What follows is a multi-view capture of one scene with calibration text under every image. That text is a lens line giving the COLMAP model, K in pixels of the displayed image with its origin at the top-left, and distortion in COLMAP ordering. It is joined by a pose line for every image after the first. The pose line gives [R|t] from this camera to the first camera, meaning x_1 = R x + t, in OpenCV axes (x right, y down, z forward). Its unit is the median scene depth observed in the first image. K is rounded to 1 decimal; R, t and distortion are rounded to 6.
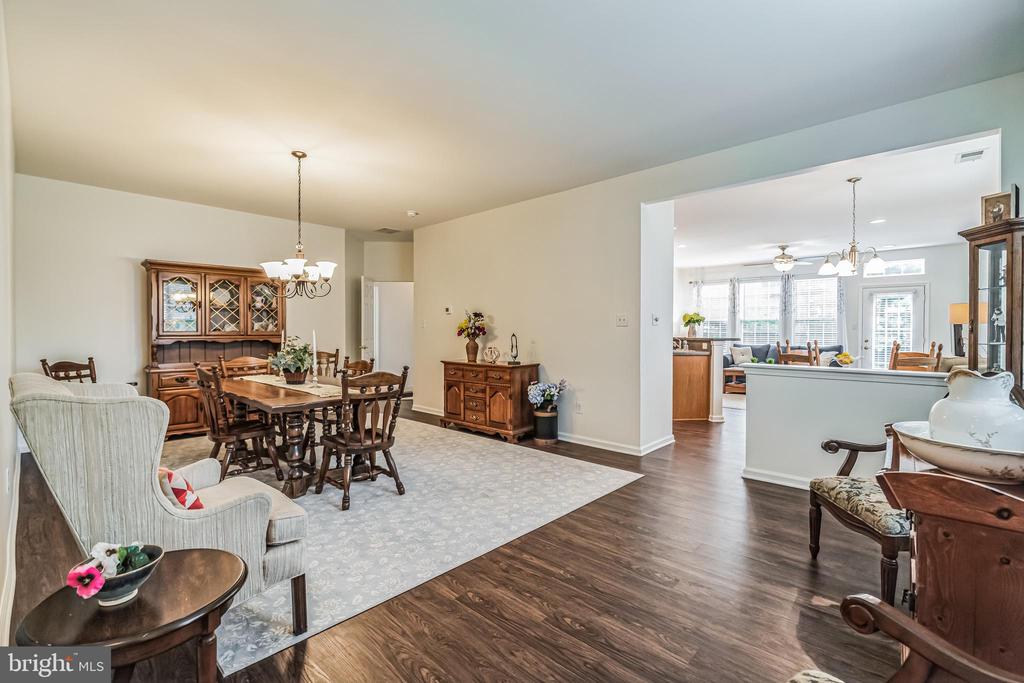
lens RADIAL K [[450.6, 0, 509.8], [0, 450.6, 329.2], [0, 0, 1]] dist [-0.008489, 0.000578]
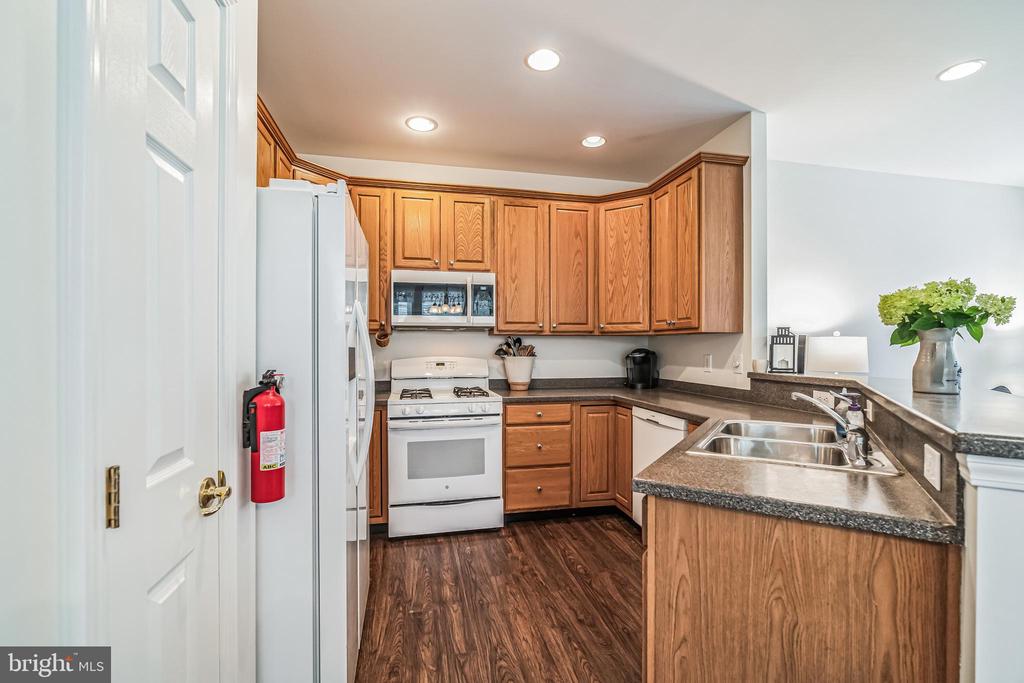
lens RADIAL K [[431.7, 0, 509.1], [0, 431.7, 346.9], [0, 0, 1]] dist [-0.000426, 0.000033]
pose [[0.823252, -0.000611, -0.567675, 0.477528], [0.001154, 0.999999, 0.000598, -0.003788], [0.567675, -0.001148, 0.823252, 0.941337]]
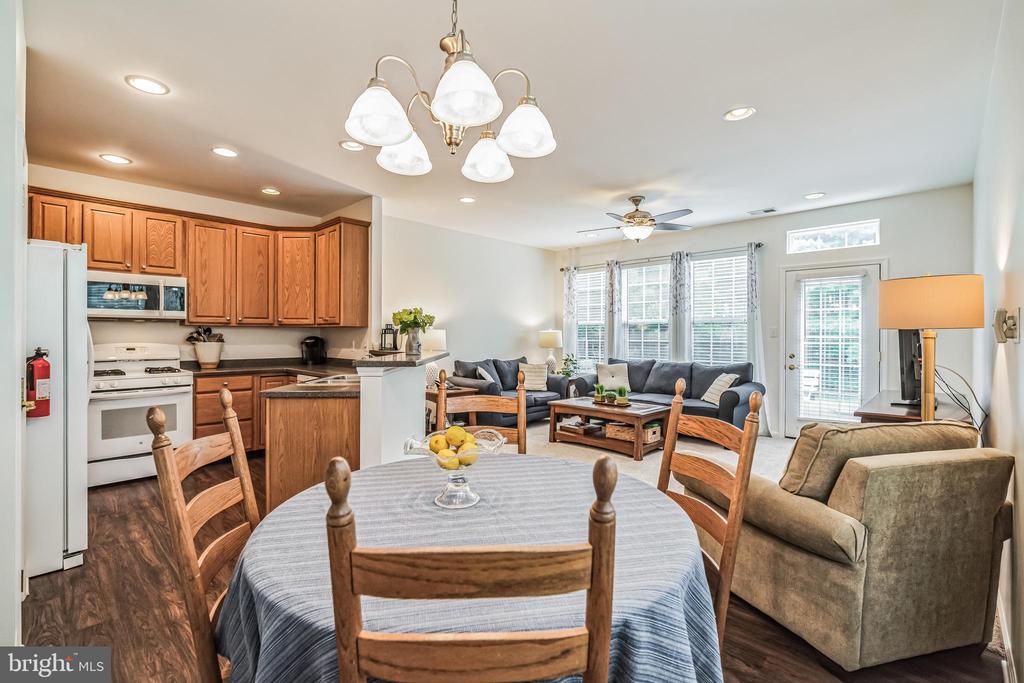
lens RADIAL K [[459.0, 0, 510.2], [0, 459.0, 336.4], [0, 0, 1]] dist [-0.003262, -0.000054]
pose [[0.999839, 0.002635, -0.017738, 0.714234], [-0.002586, 0.999993, 0.002806, -0.004440], [0.017746, -0.002760, 0.999839, 0.615850]]
